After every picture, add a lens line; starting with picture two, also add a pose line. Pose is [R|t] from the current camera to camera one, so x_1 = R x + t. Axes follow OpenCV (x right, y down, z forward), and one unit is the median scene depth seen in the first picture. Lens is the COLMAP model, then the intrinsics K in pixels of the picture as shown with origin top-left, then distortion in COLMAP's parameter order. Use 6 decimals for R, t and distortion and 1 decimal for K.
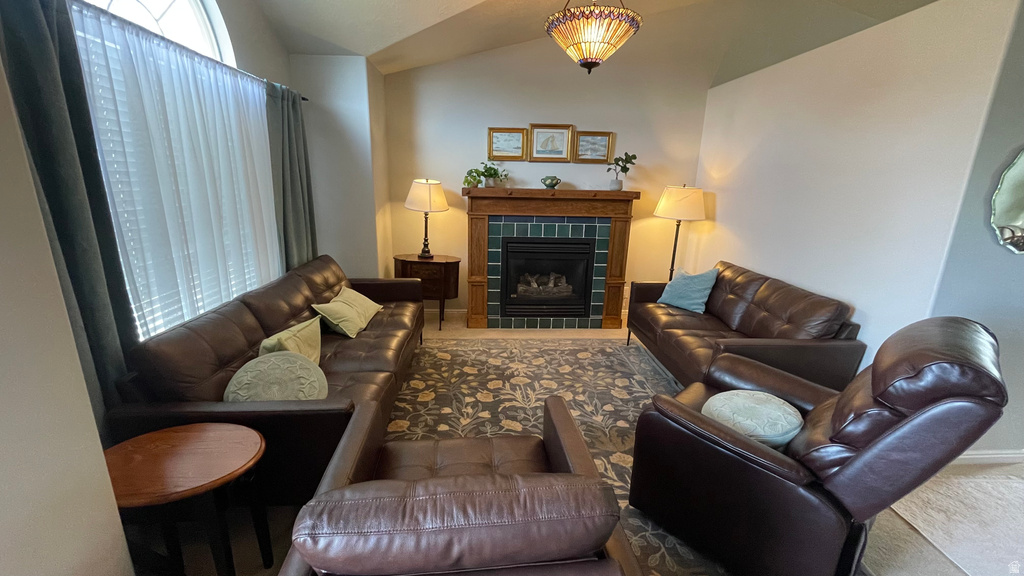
lens RADIAL K [[413.9, 0, 512.0], [0, 413.9, 288.0], [0, 0, 1]] dist [-0.000535, -0.000258]
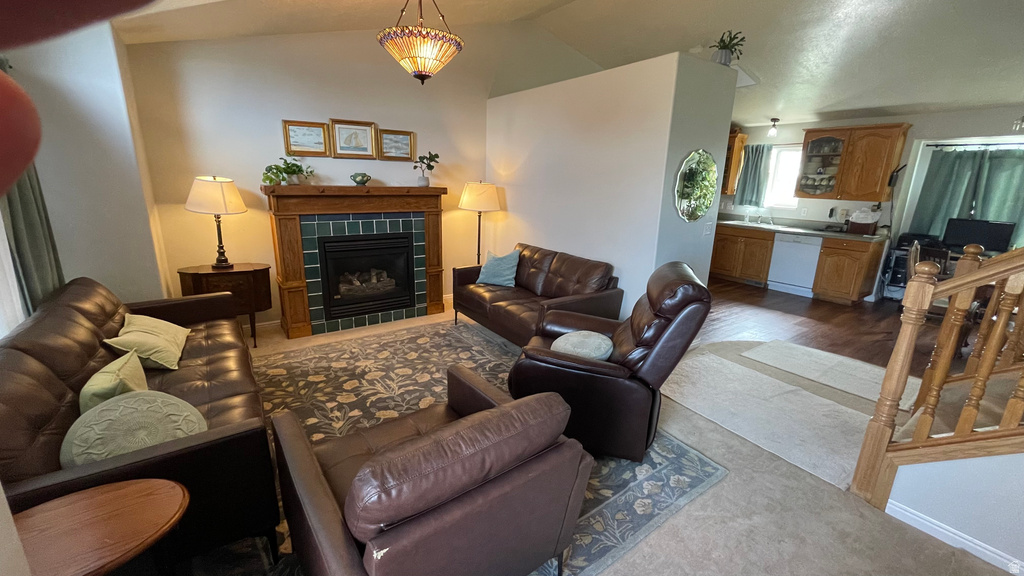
lens RADIAL K [[413.9, 0, 512.0], [0, 413.9, 288.0], [0, 0, 1]] dist [-0.000535, -0.000258]
pose [[0.851845, -0.136389, 0.505725, -0.163869], [0.128643, 0.990409, 0.050415, 0.002605], [-0.507750, 0.022112, 0.861220, -0.051602]]
